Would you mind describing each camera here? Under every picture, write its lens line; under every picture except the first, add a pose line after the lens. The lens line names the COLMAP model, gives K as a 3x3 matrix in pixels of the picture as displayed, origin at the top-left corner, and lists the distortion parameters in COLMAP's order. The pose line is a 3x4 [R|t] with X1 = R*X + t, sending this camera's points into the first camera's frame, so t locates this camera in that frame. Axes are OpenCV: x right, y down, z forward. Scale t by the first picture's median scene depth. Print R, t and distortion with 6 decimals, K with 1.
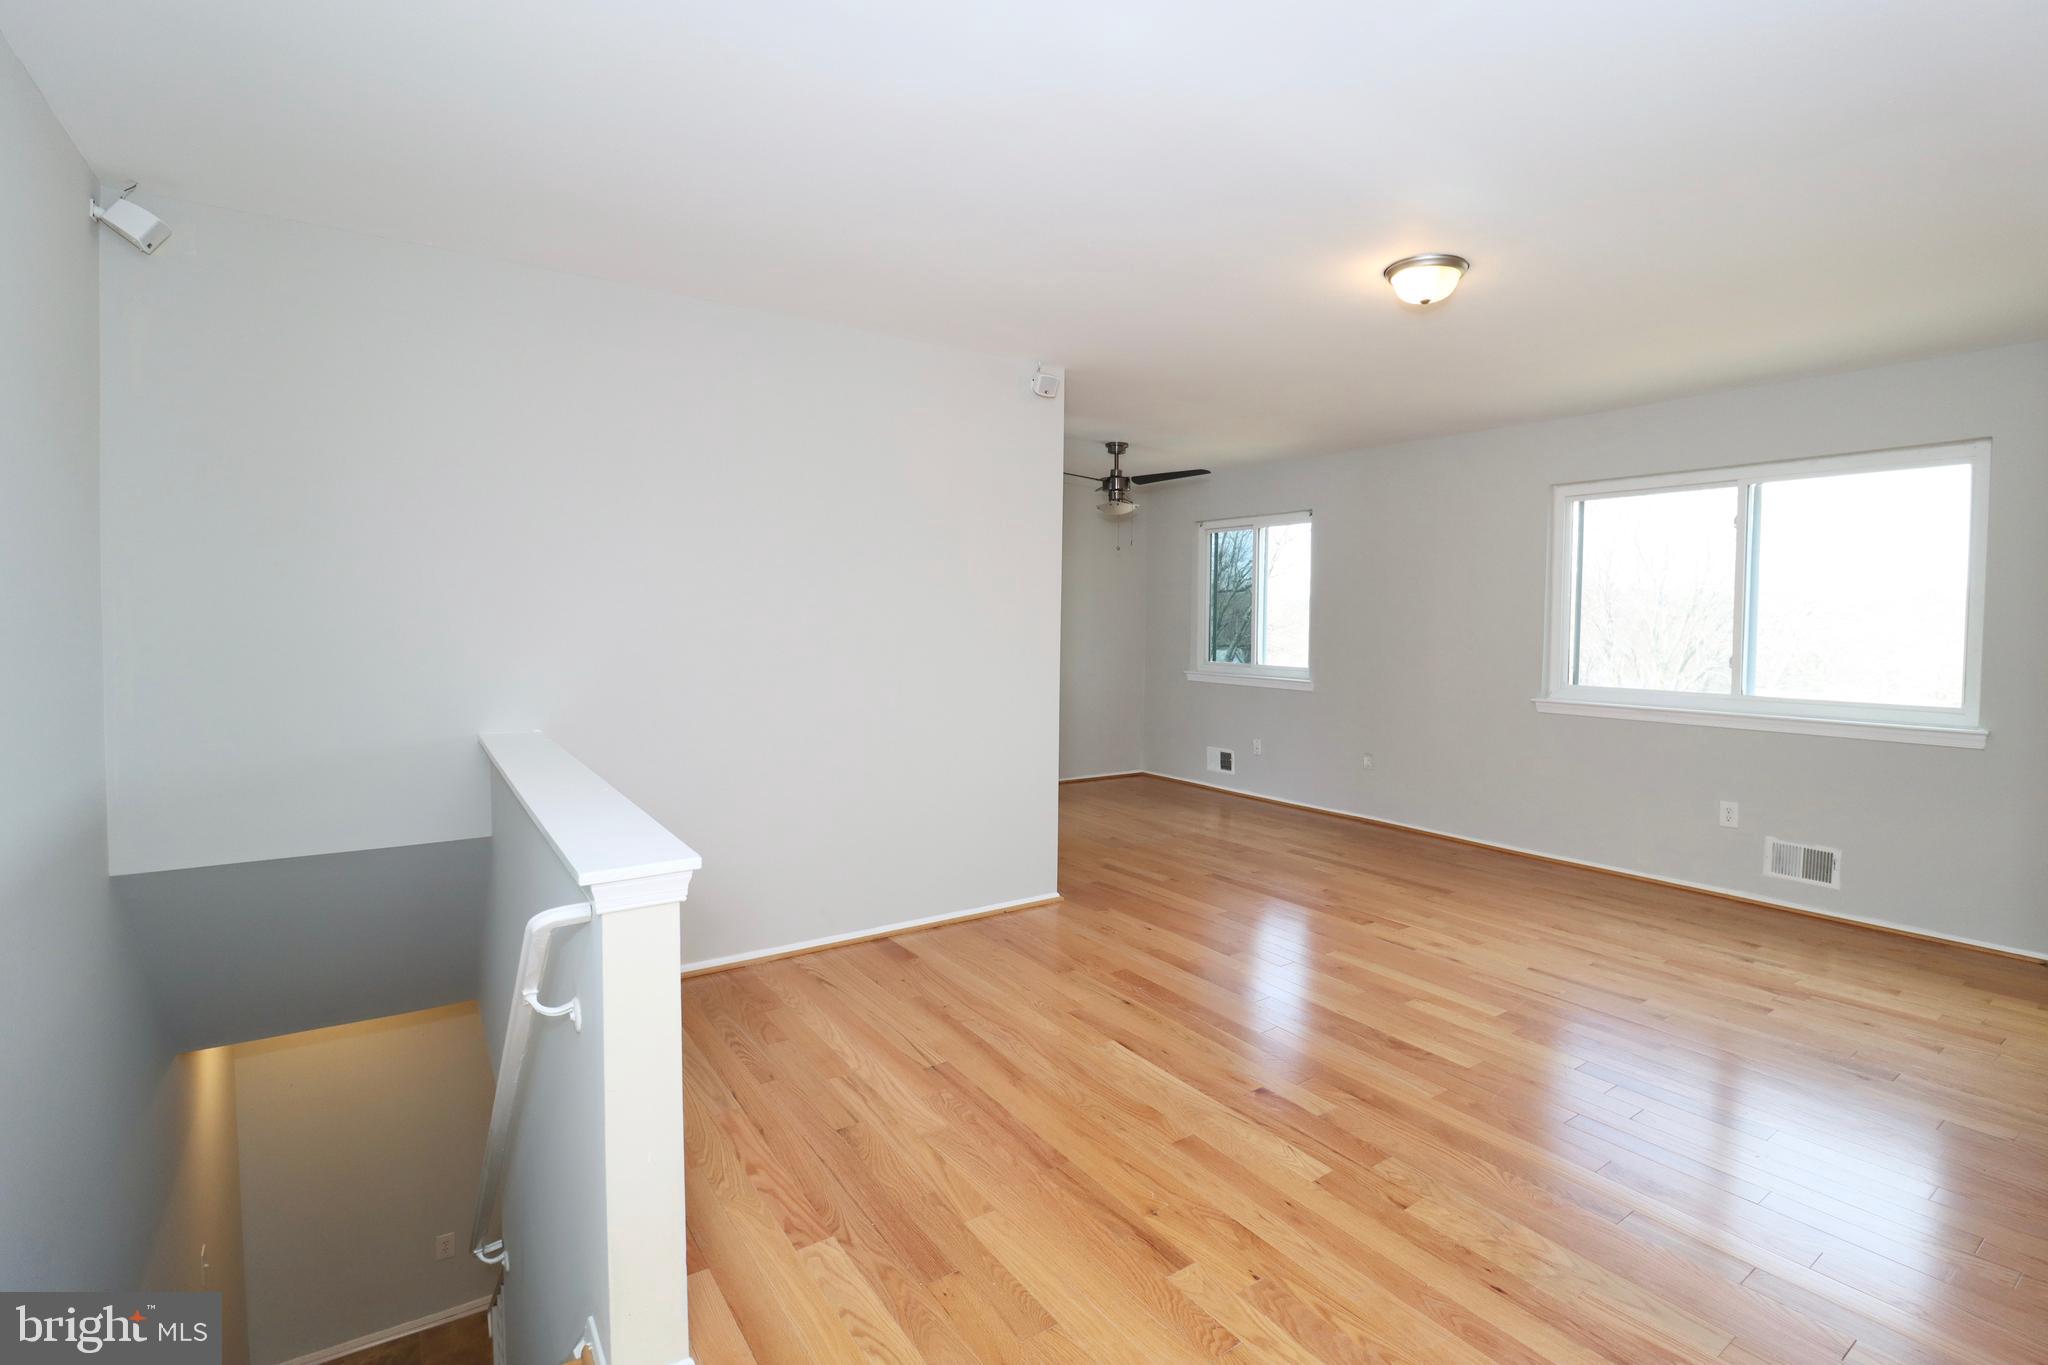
lens RADIAL K [[952.3, 0, 1046.2], [0, 952.3, 659.4], [0, 0, 1]] dist [-0.000650, -0.012667]
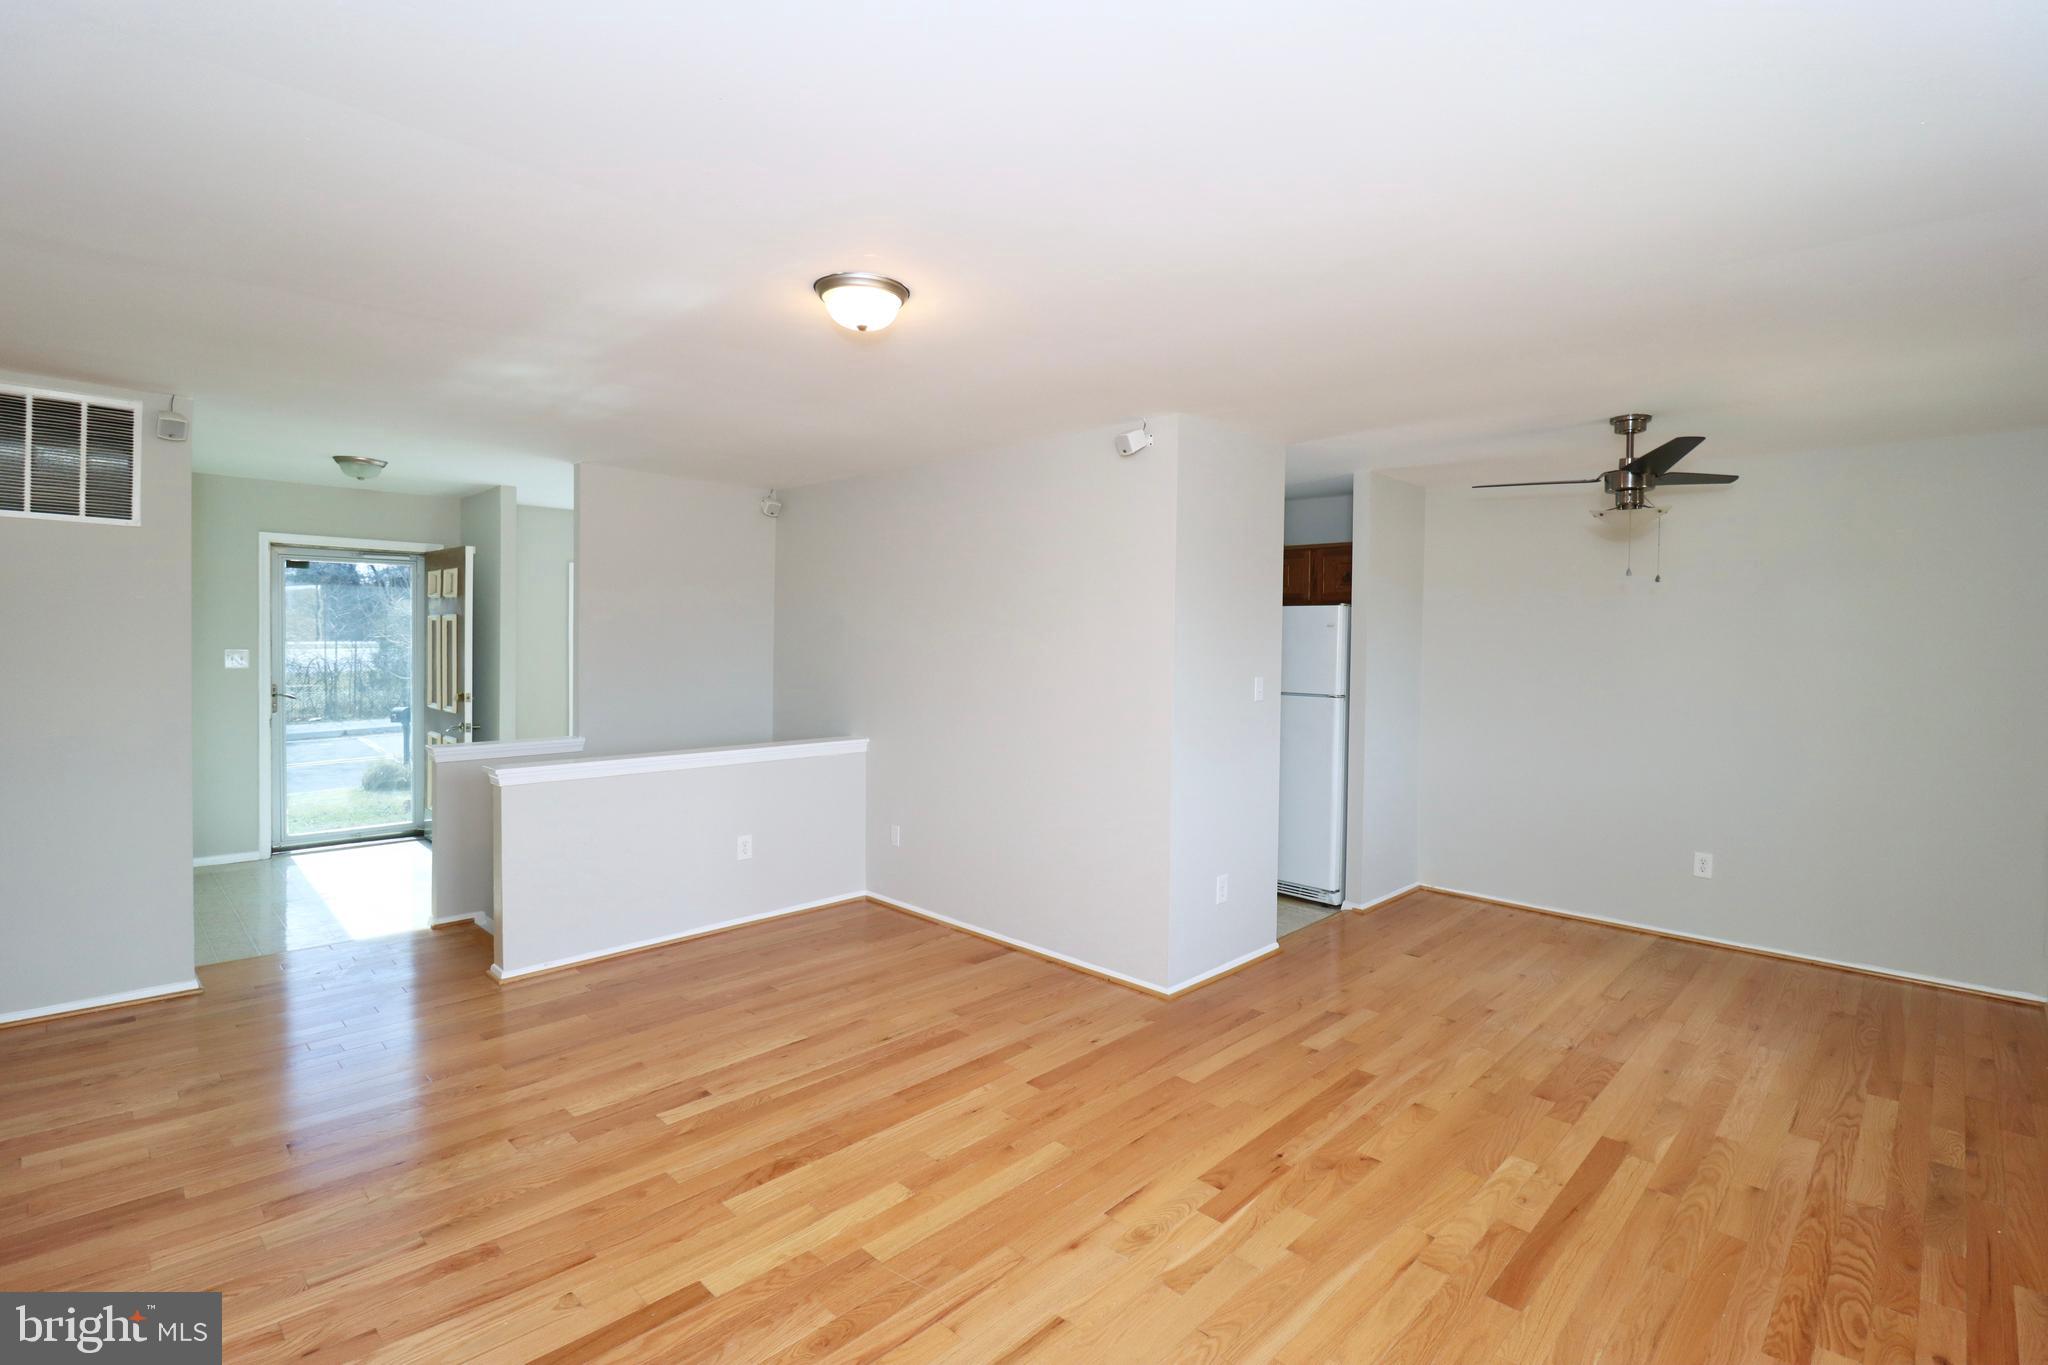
lens RADIAL K [[952.3, 0, 1046.2], [0, 952.3, 659.4], [0, 0, 1]] dist [-0.000650, -0.012667]
pose [[0.192714, 0.018116, -0.981088, 1.026934], [-0.056657, 0.998367, 0.007306, -0.078622], [0.979618, 0.054178, 0.193426, 0.823818]]
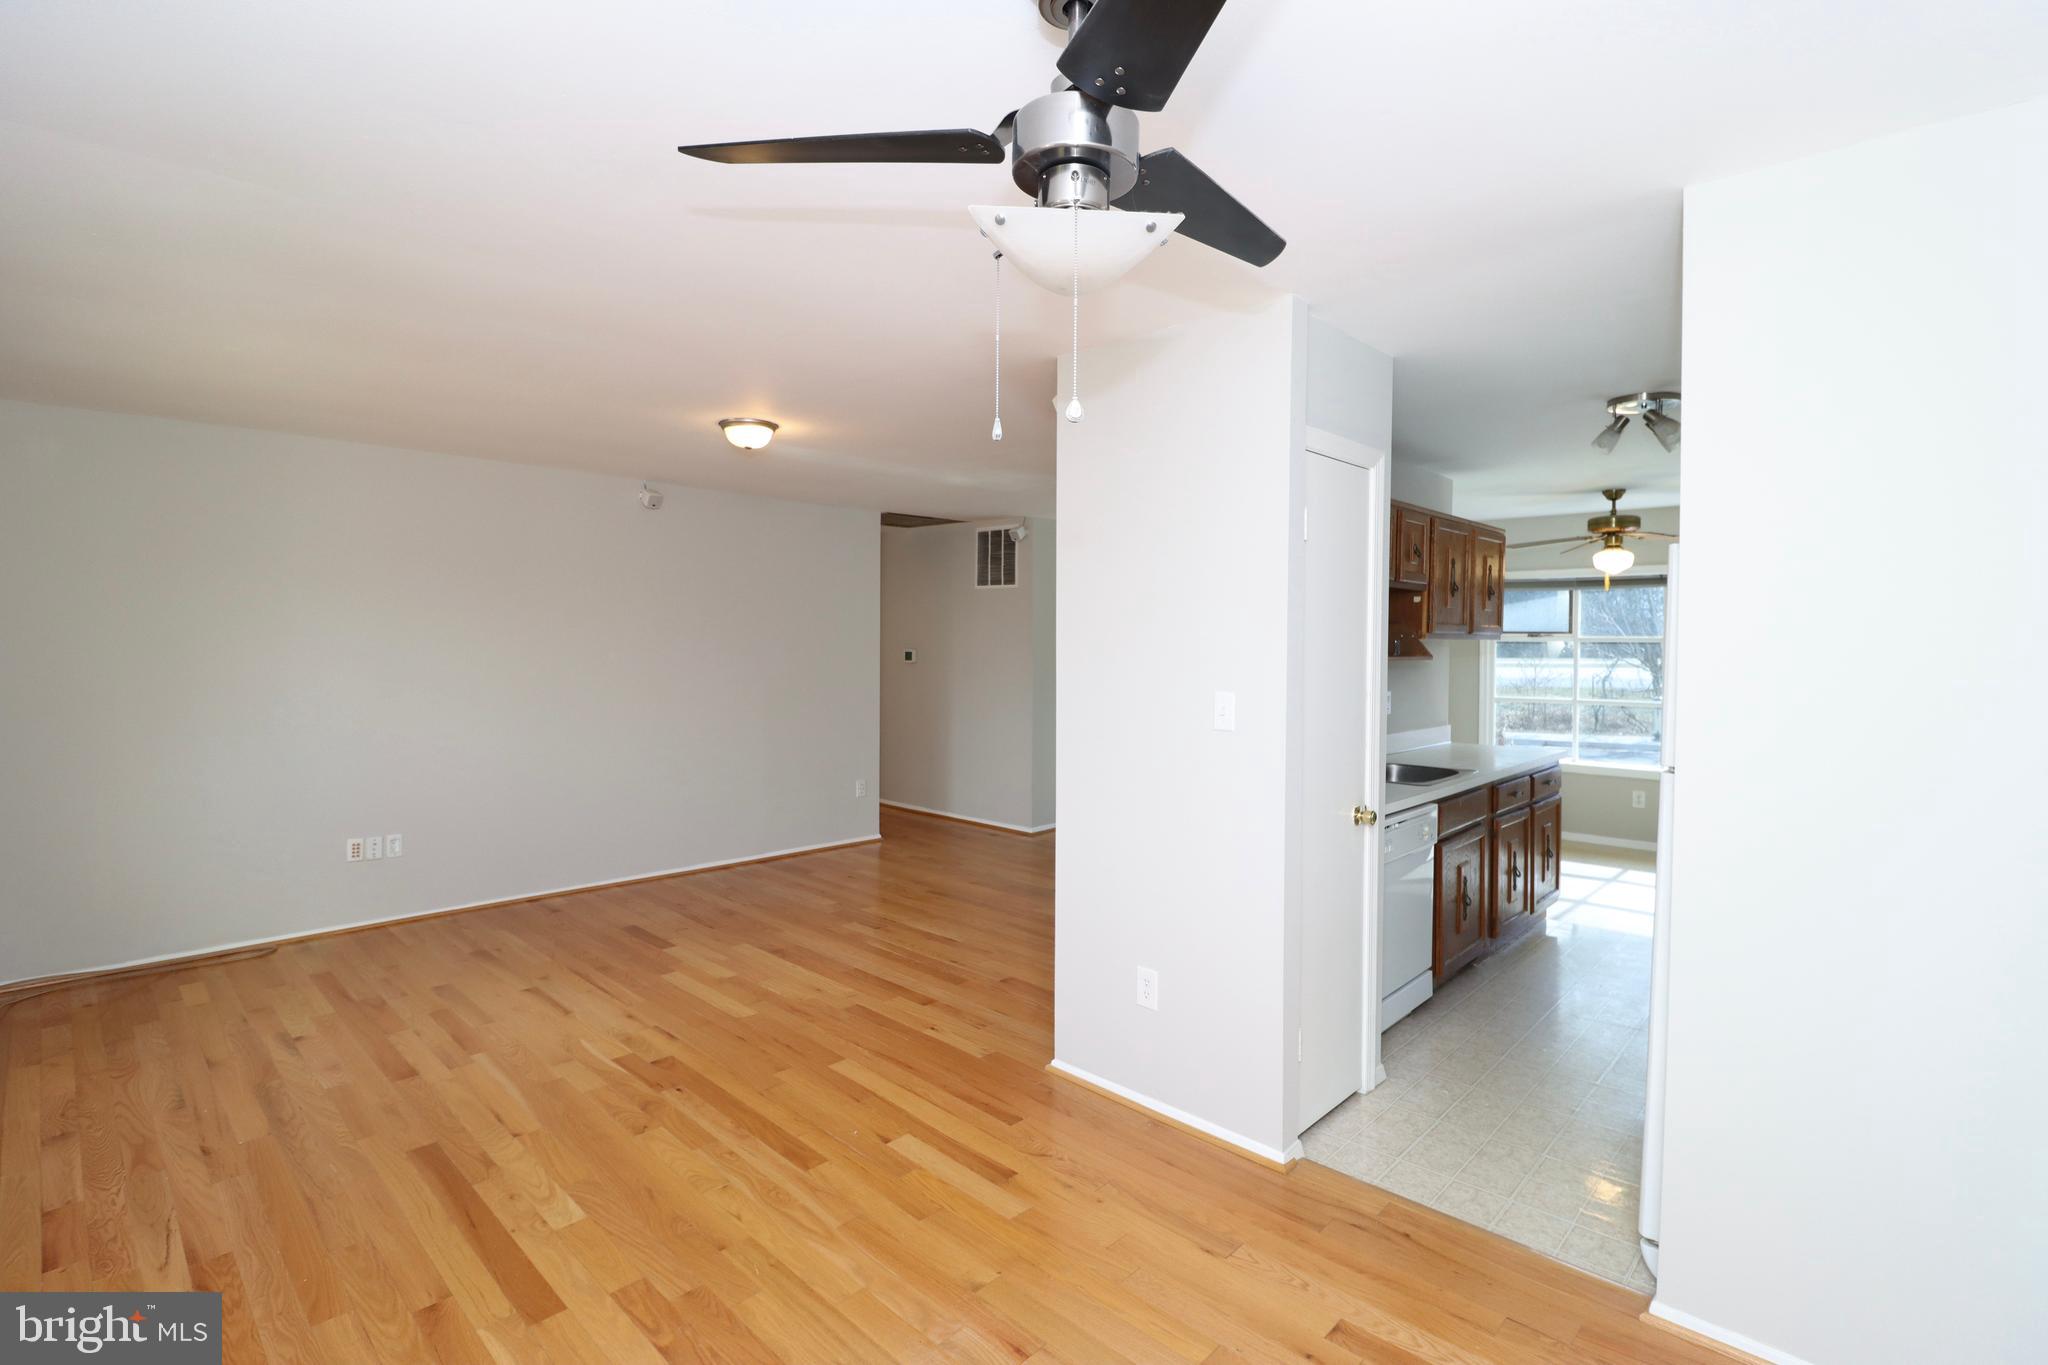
lens RADIAL K [[952.3, 0, 1046.2], [0, 952.3, 659.4], [0, 0, 1]] dist [-0.000650, -0.012667]
pose [[-0.979009, -0.009370, -0.203604, 0.203463], [-0.022454, 0.997821, 0.062044, -0.131469], [0.202579, 0.065314, -0.977085, 2.014680]]
